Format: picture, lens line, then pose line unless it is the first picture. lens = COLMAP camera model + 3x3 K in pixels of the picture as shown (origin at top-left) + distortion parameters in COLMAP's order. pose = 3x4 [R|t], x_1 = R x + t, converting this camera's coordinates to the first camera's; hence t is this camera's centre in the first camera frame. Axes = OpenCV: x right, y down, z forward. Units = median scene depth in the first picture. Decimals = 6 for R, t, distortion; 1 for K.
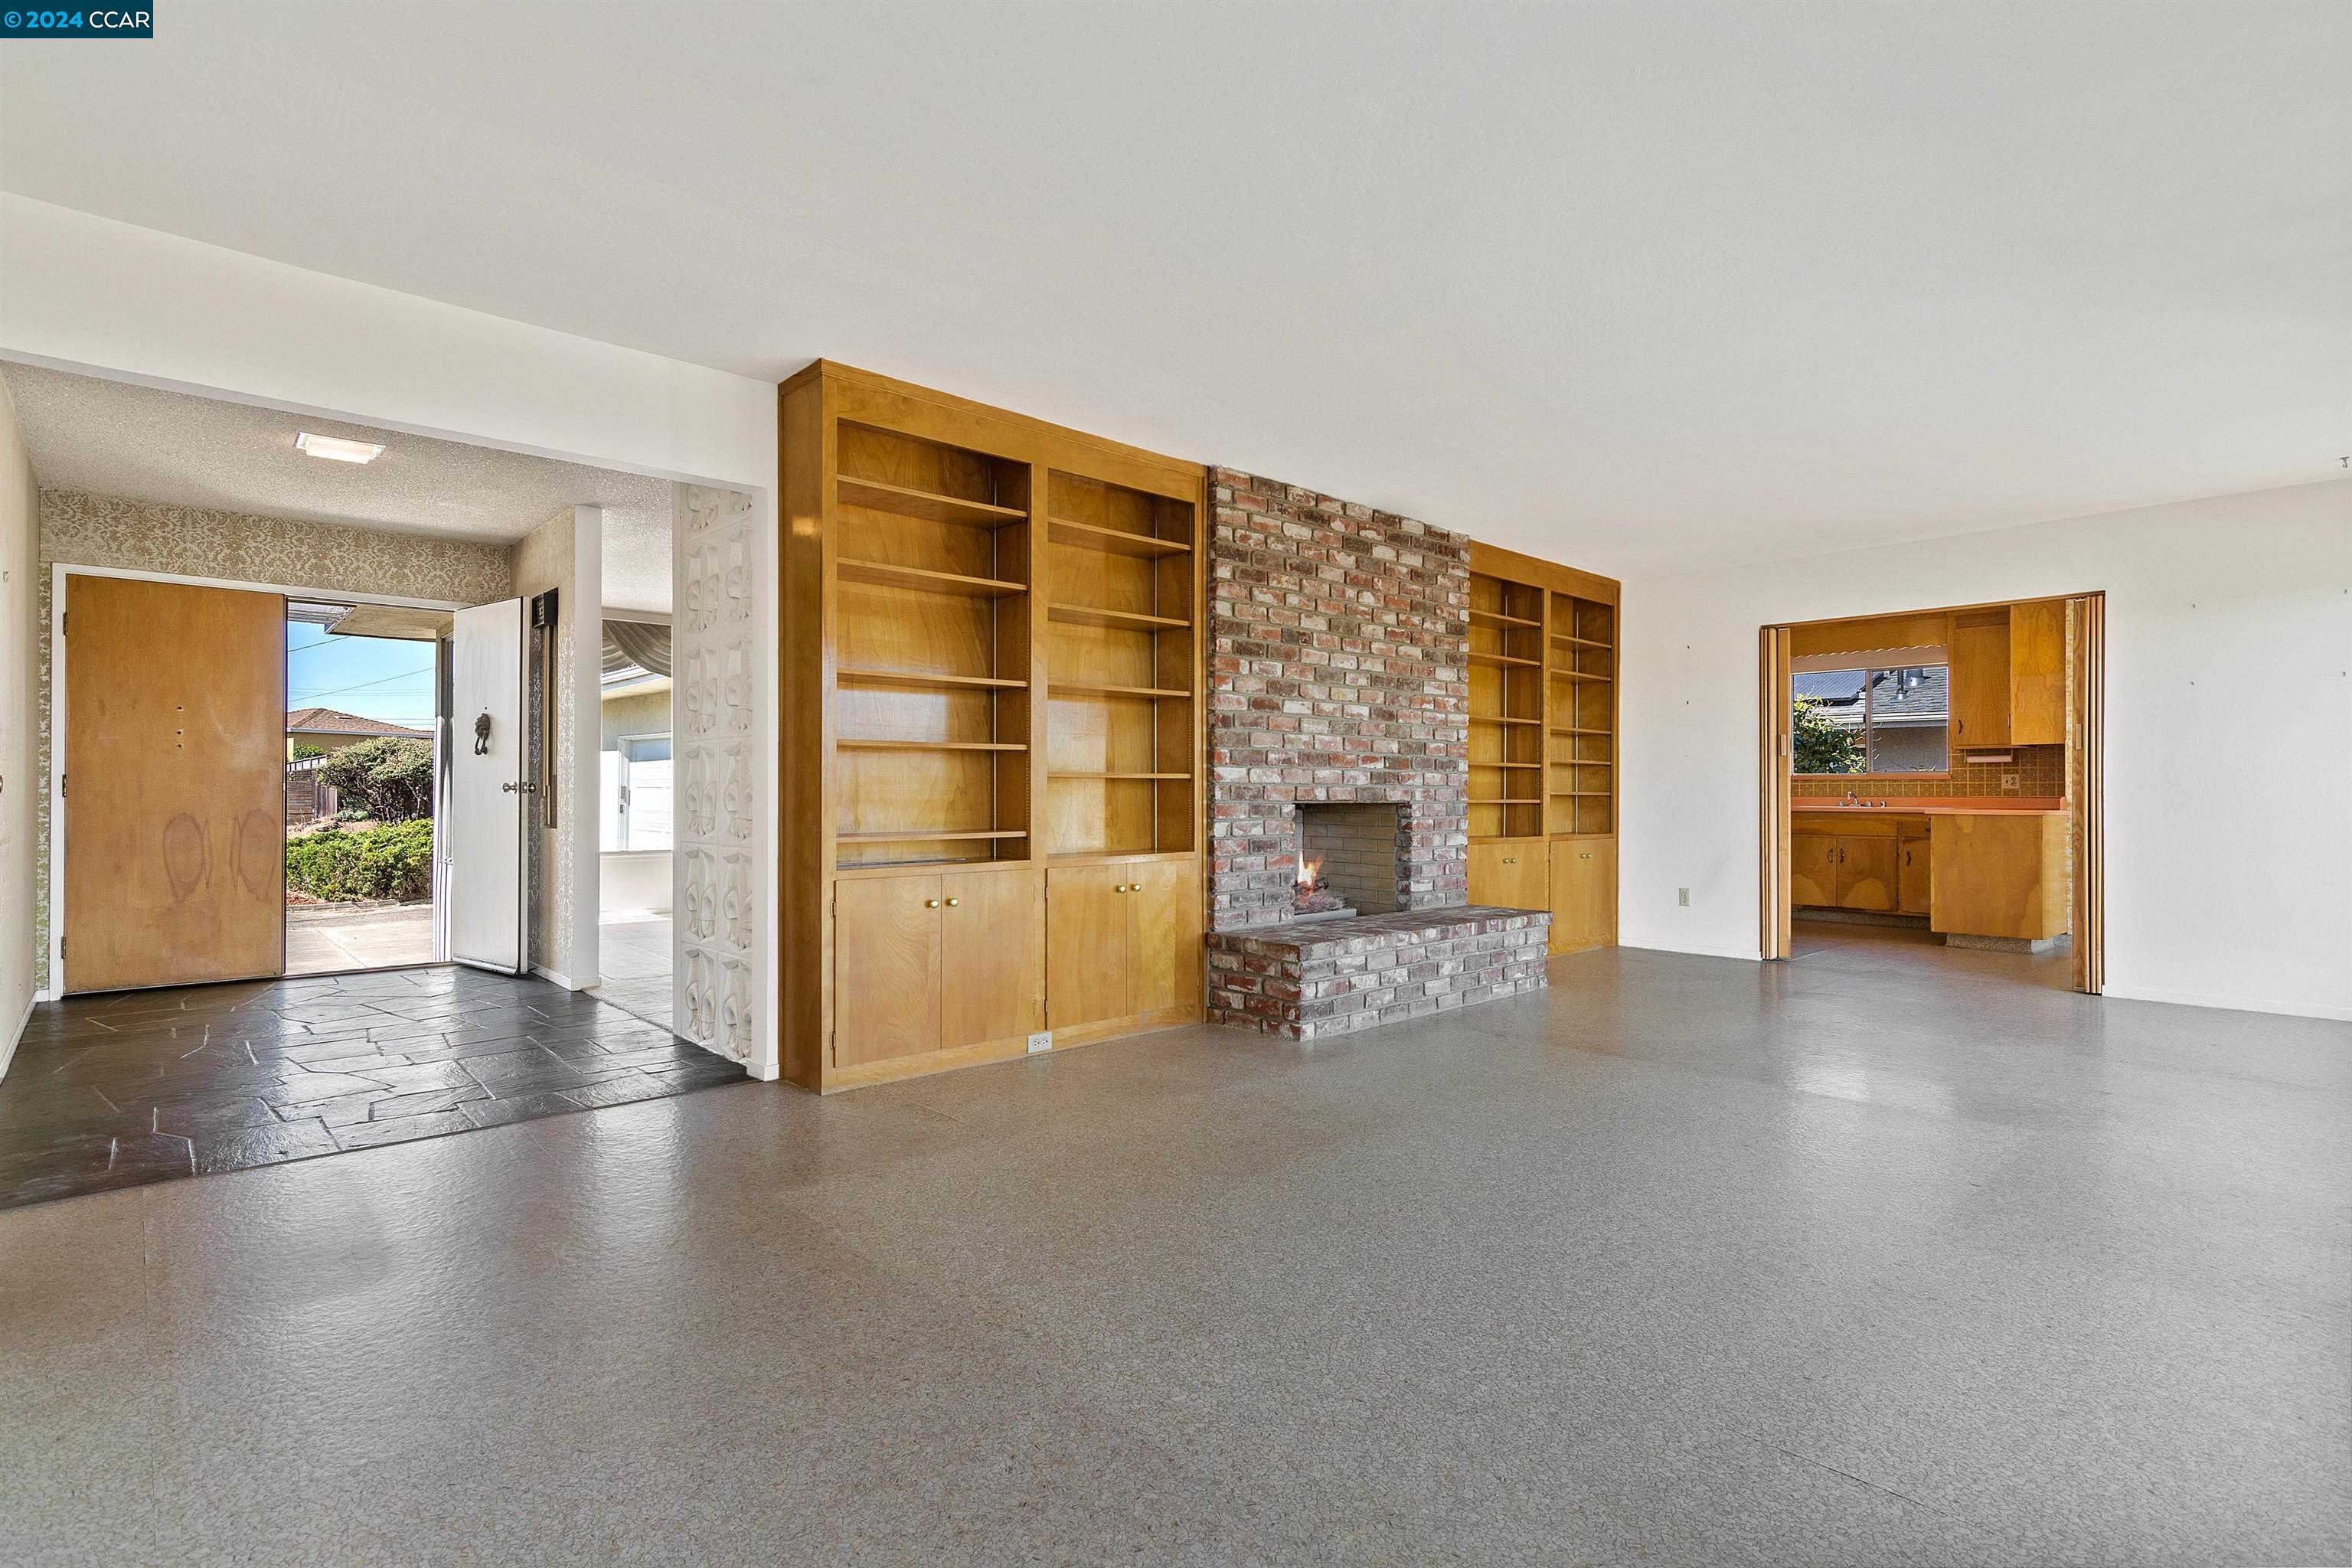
lens RADIAL K [[1127.8, 0, 1180.3], [0, 1127.8, 802.5], [0, 0, 1]] dist [0.000103, 0.000073]
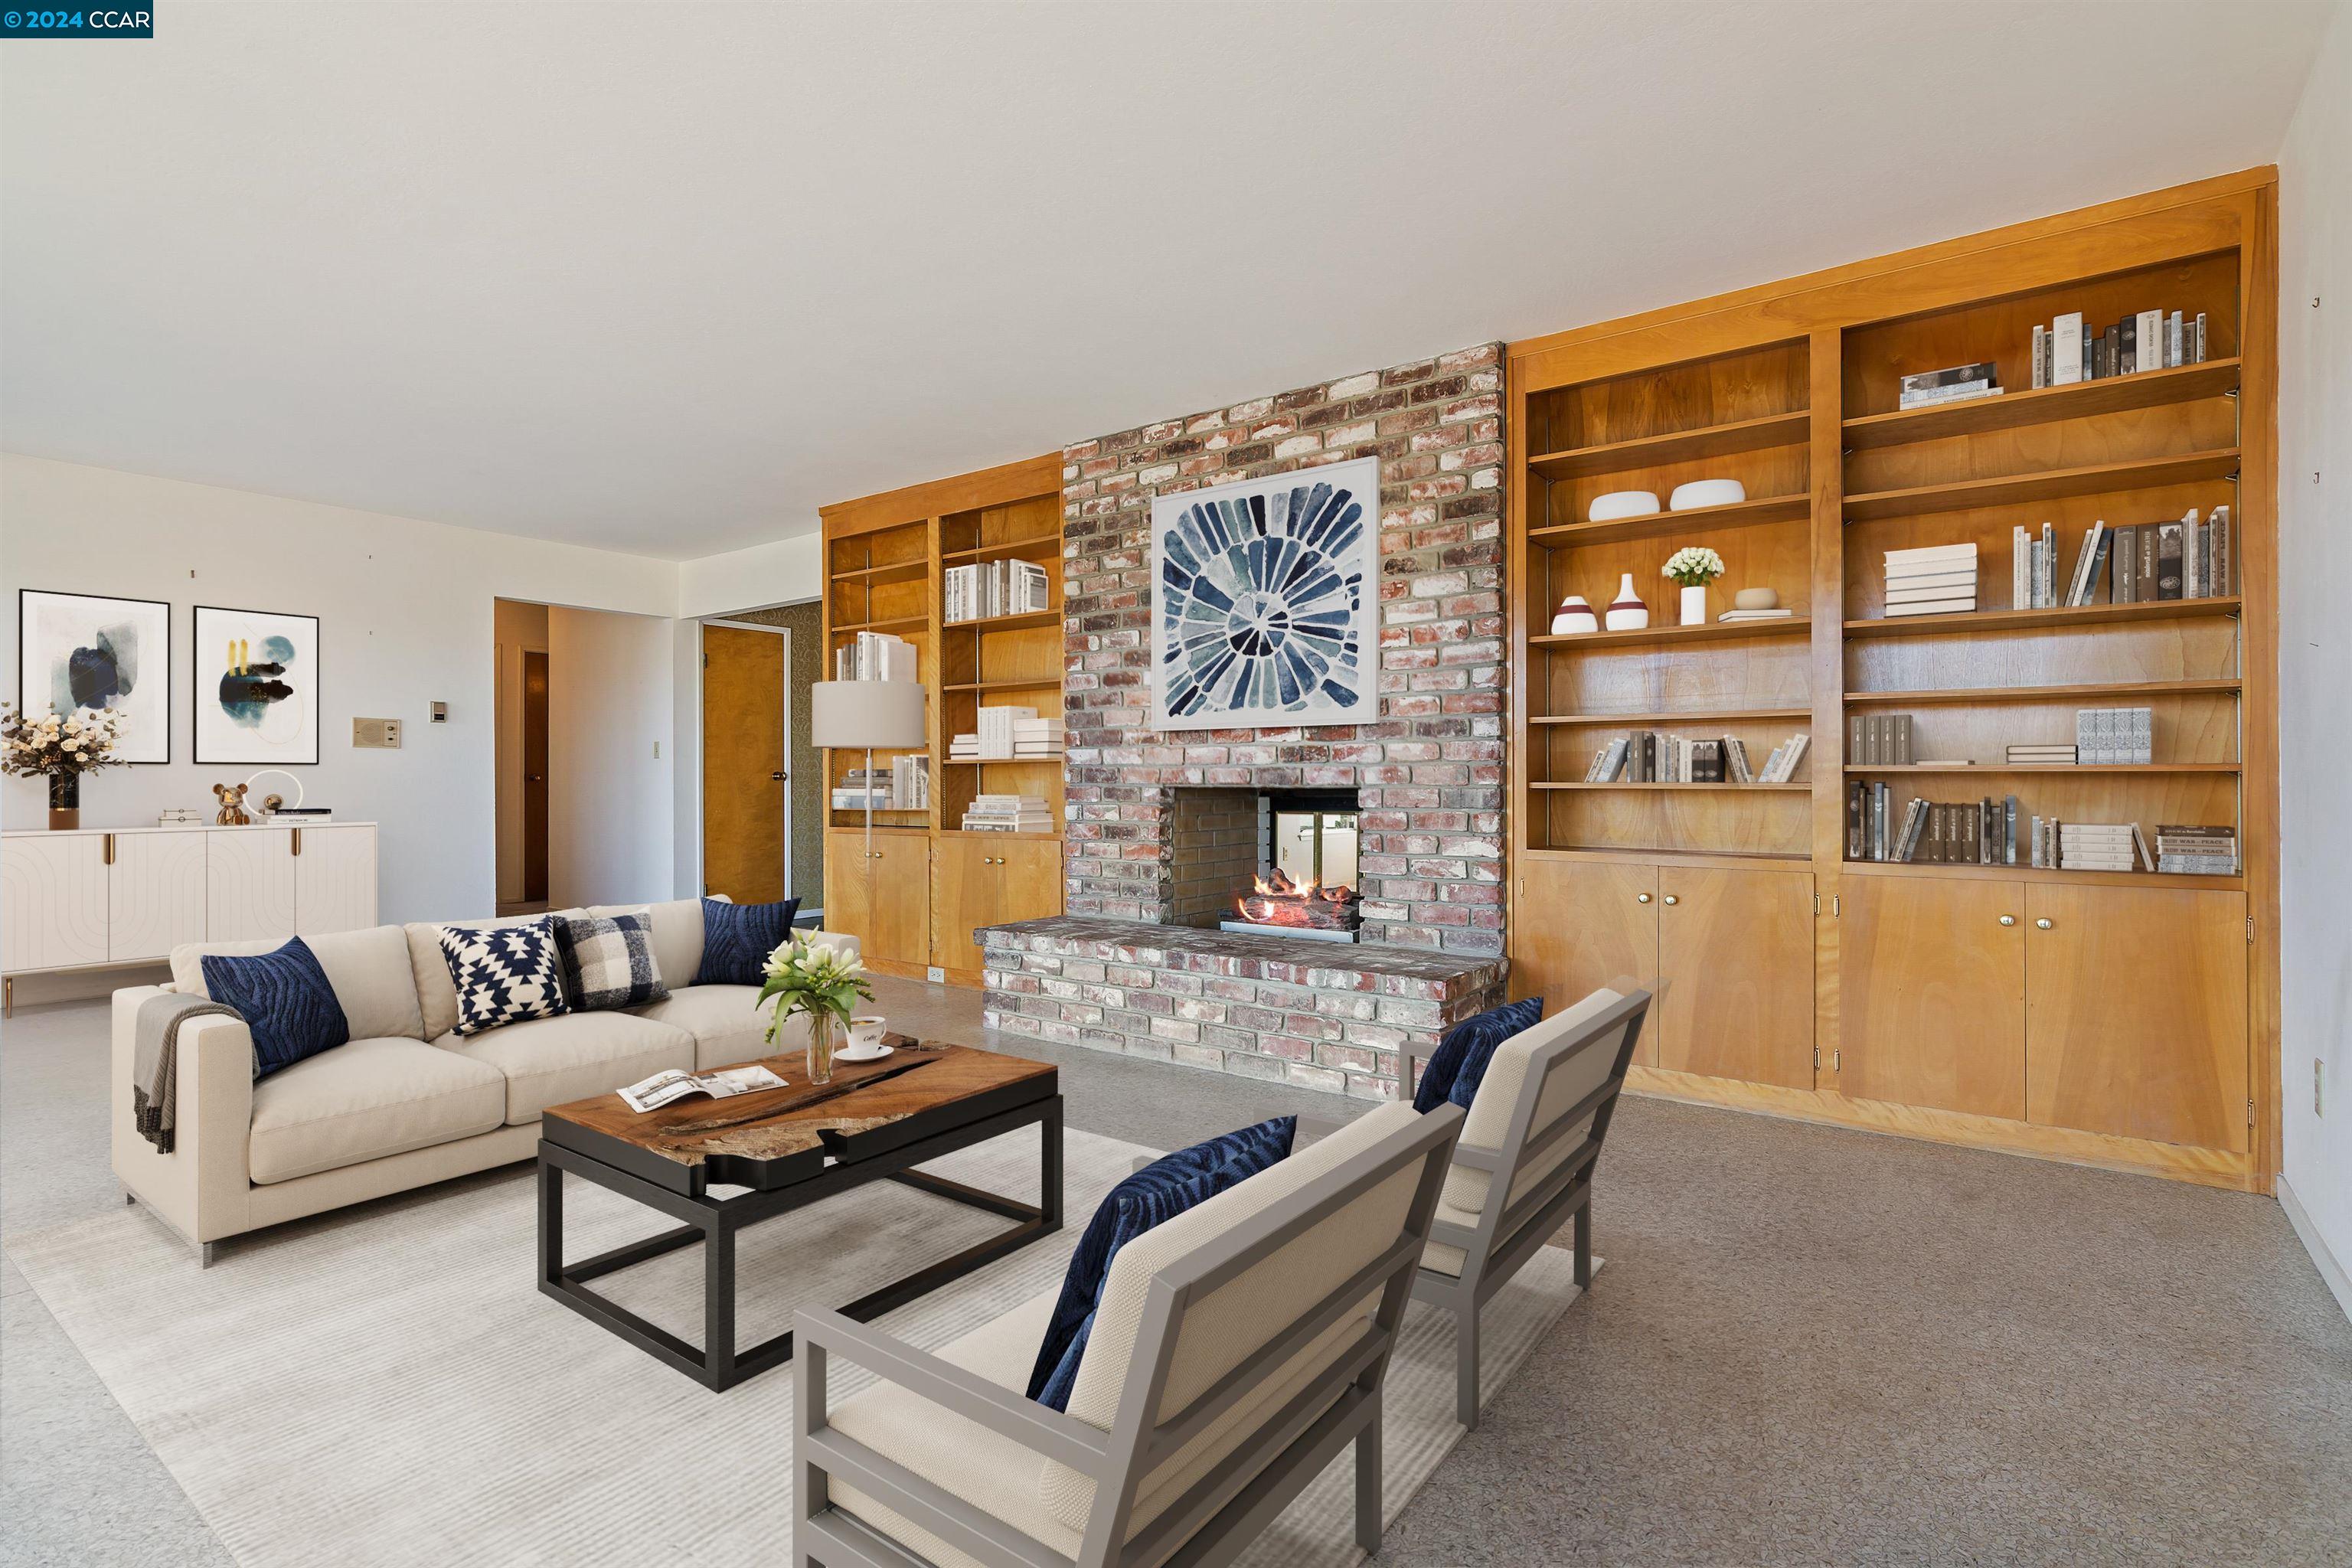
lens RADIAL K [[1131.7, 0, 1175.4], [0, 1131.7, 790.5], [0, 0, 1]] dist [0.000551, -0.000028]
pose [[0.182483, 0.008106, -0.983176, 0.979819], [-0.002809, 0.999966, 0.007723, -0.003235], [0.983205, 0.001352, 0.182500, 0.866105]]
